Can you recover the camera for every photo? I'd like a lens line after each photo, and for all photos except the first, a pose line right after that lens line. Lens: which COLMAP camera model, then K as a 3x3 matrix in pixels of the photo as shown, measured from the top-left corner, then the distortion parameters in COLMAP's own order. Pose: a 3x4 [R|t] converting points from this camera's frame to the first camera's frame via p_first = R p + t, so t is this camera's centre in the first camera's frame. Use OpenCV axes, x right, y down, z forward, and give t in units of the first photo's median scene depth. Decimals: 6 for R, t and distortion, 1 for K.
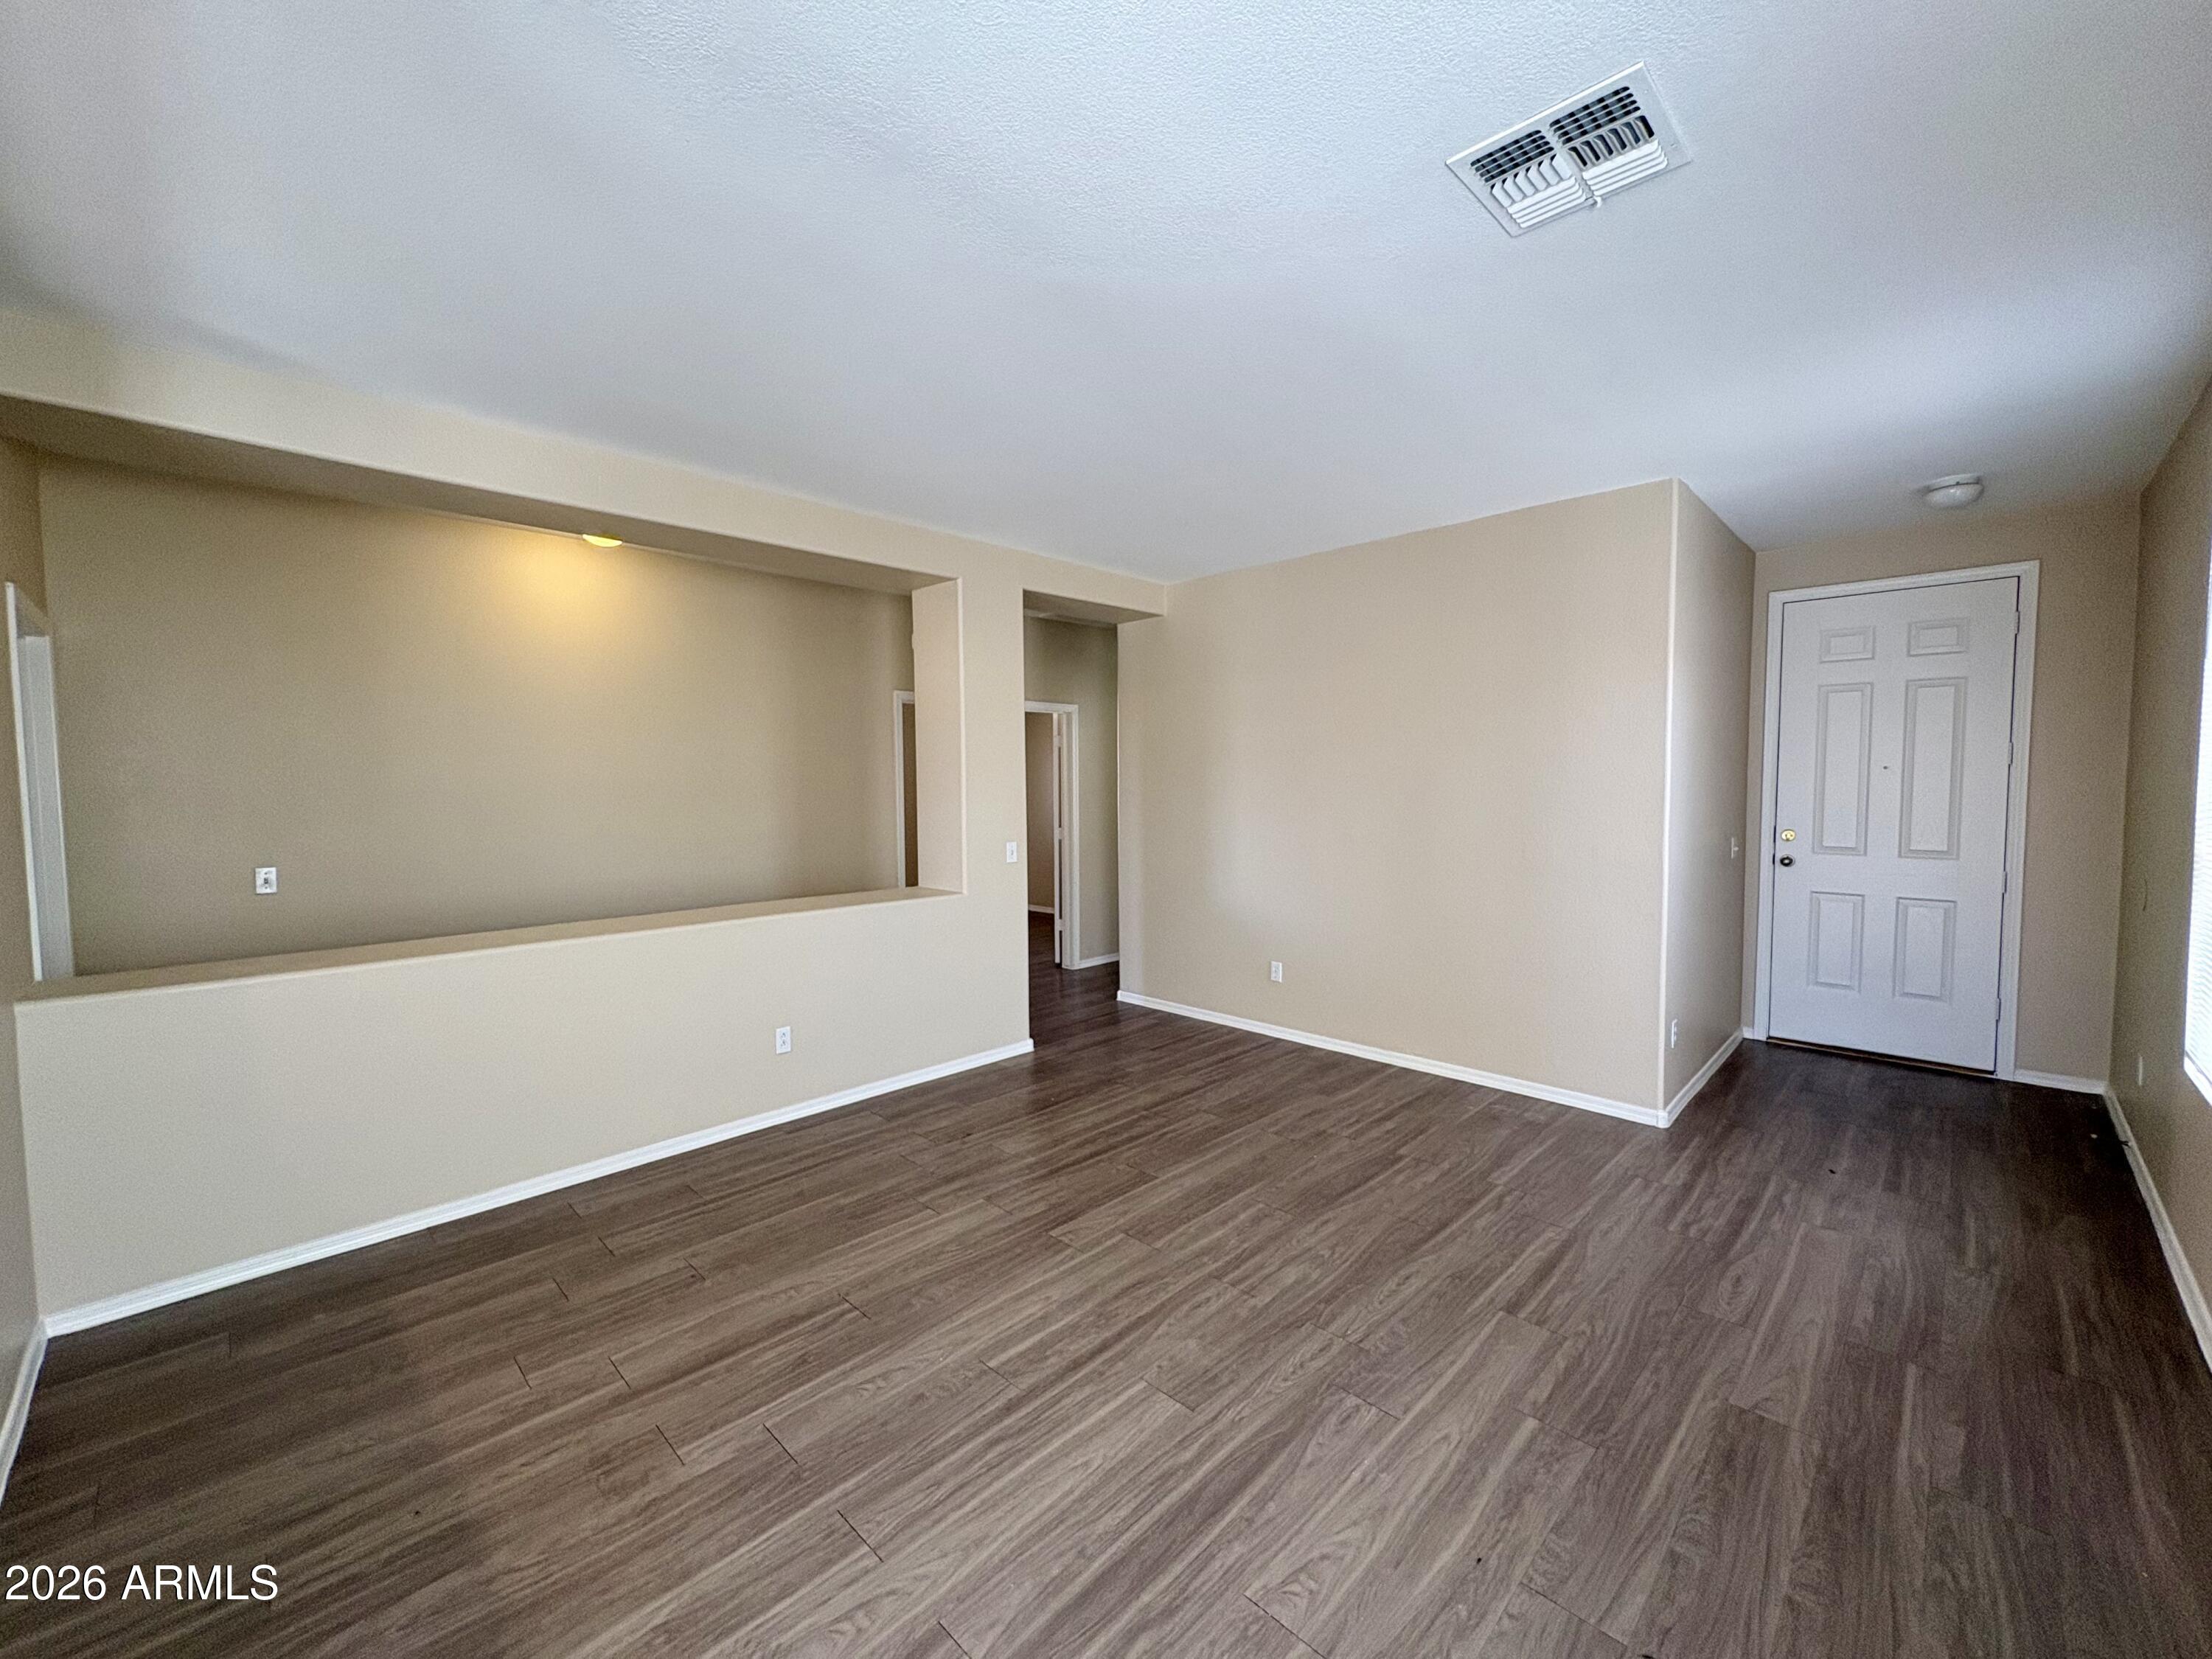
lens RADIAL K [[883.3, 0, 1113.3], [0, 883.3, 831.9], [0, 0, 1]] dist [0.000988, 0.000741]
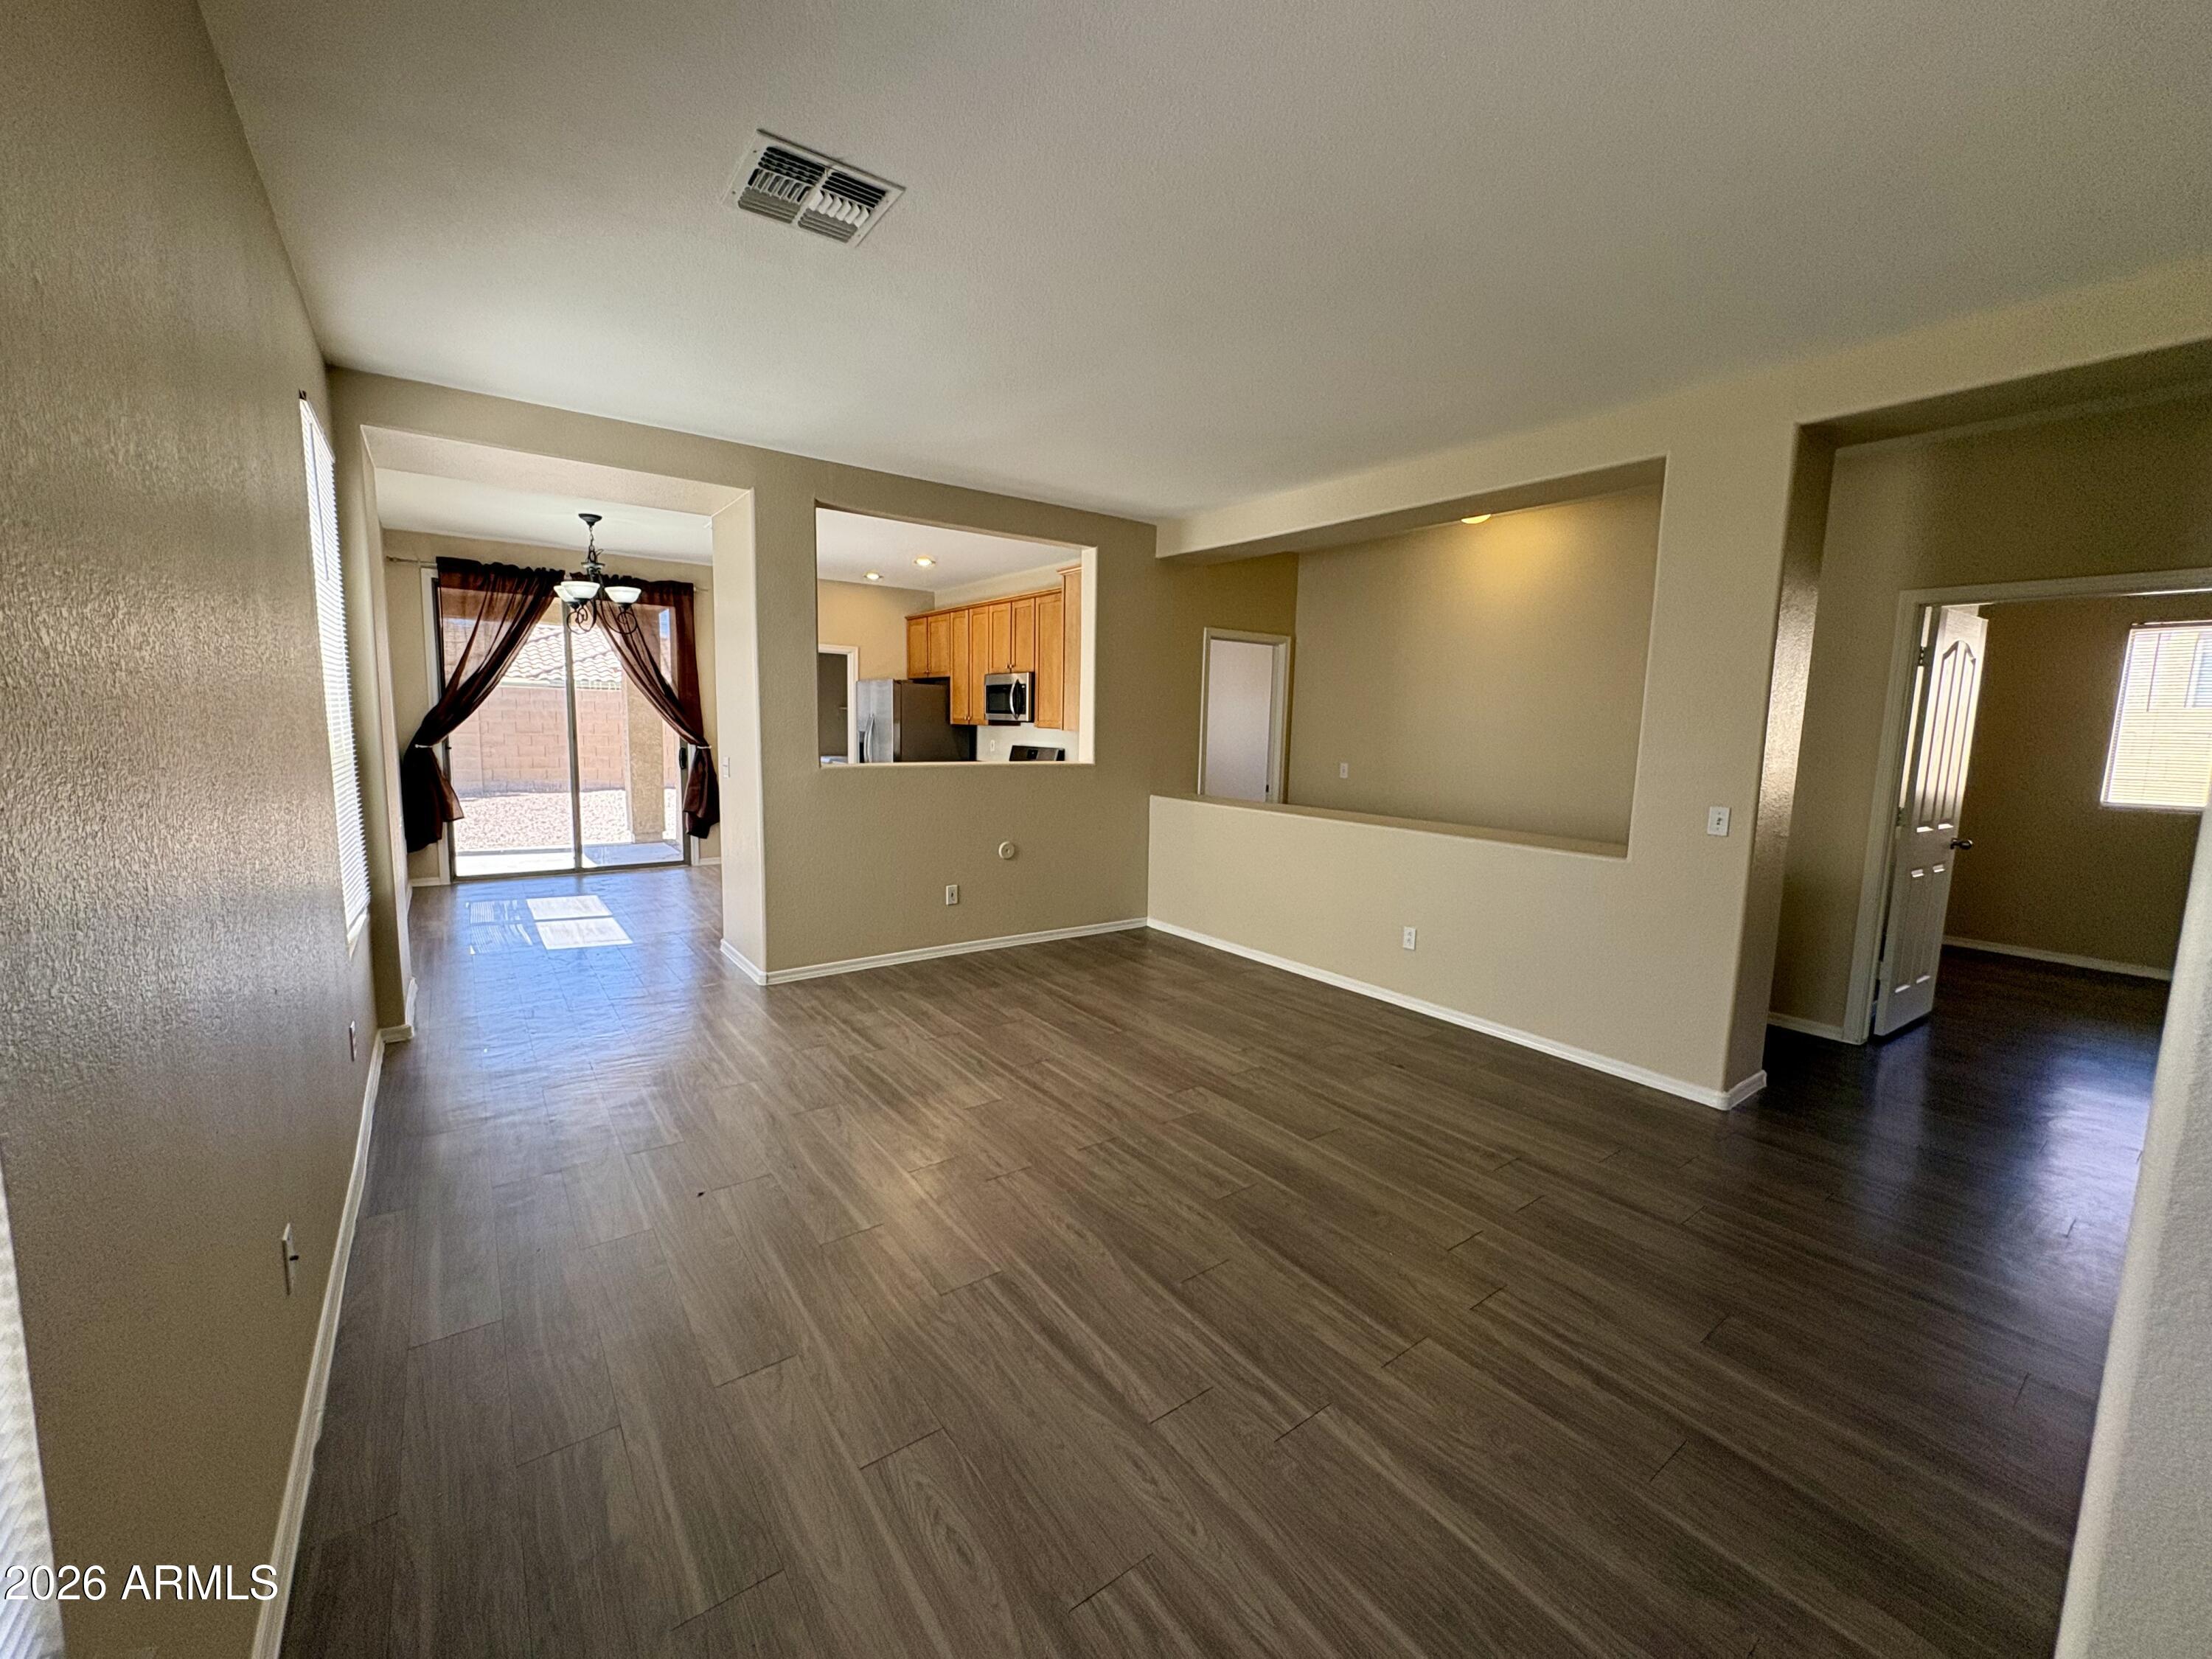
lens RADIAL K [[883.3, 0, 1106.5], [0, 883.3, 824.1], [0, 0, 1]] dist [0.000988, 0.000741]
pose [[-0.159116, 0.121037, -0.979812, 1.079157], [-0.078877, 0.987725, 0.134824, -0.050855], [0.984104, 0.098737, -0.147616, 1.012327]]
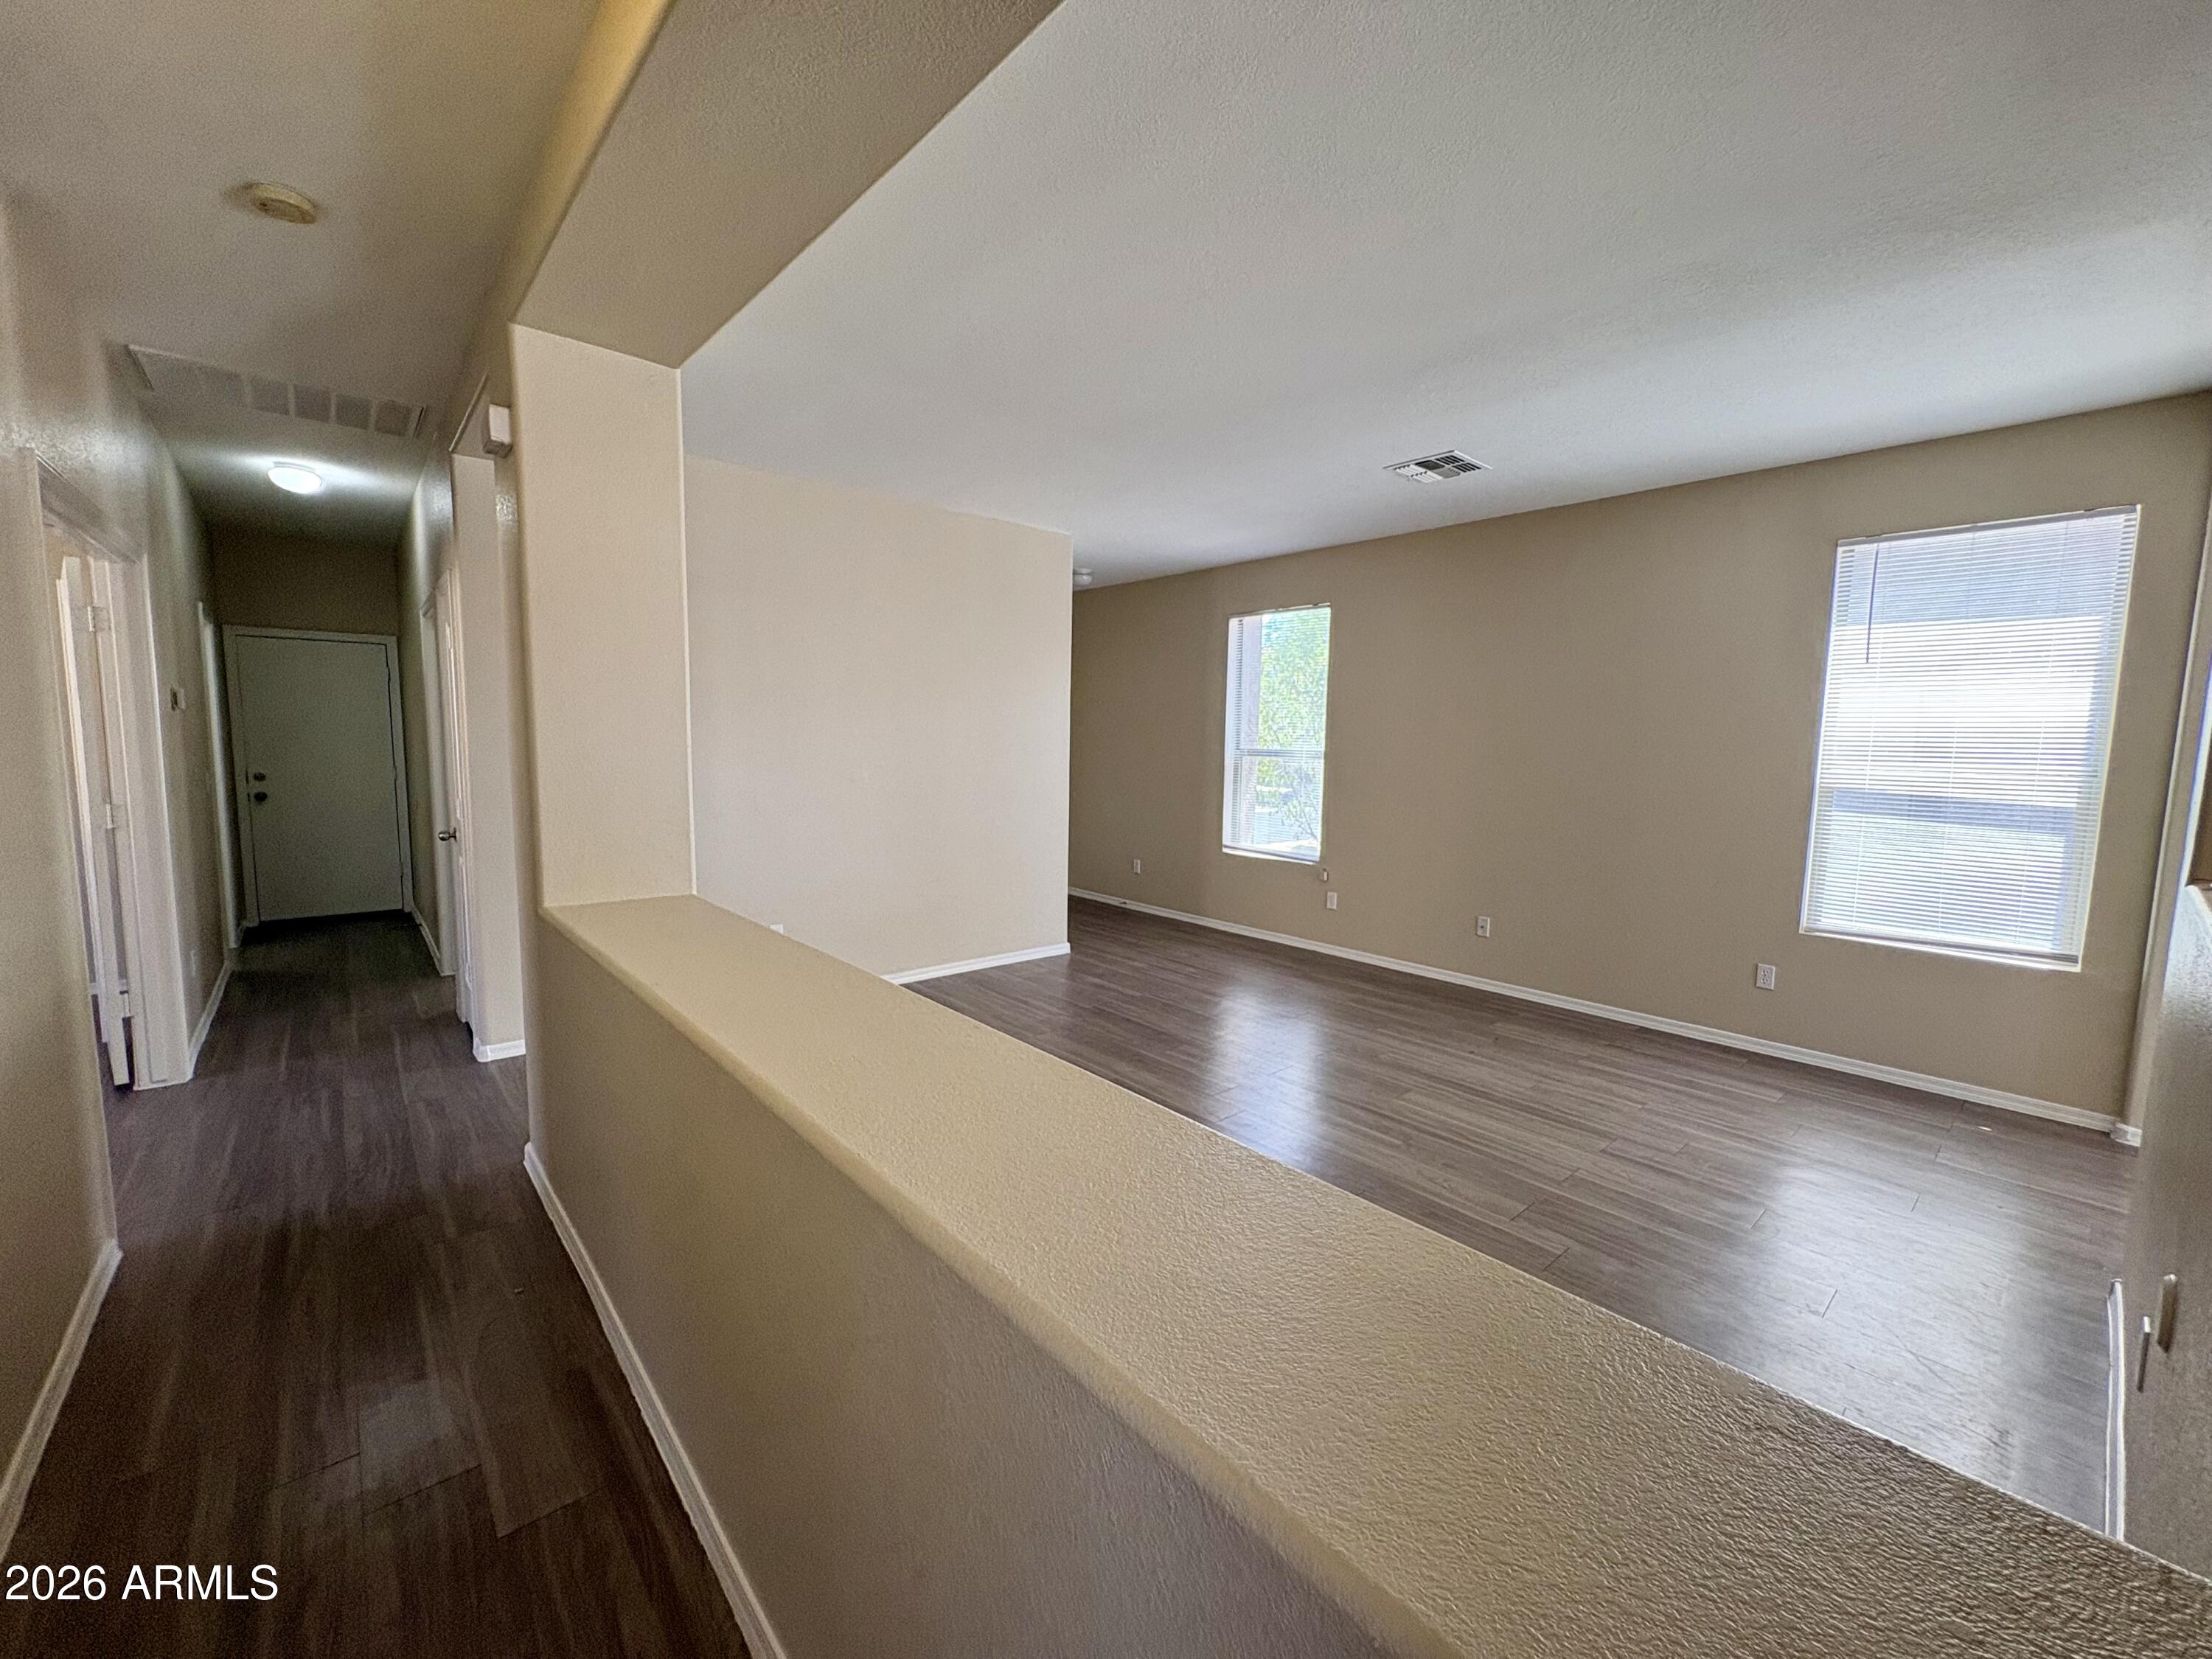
lens RADIAL K [[883.3, 0, 1106.0], [0, 883.3, 825.5], [0, 0, 1]] dist [0.000988, 0.000741]
pose [[0.080901, -0.090462, 0.992609, -1.180860], [0.038276, 0.995420, 0.087599, -0.034555], [-0.995987, 0.030906, 0.083993, 1.027319]]
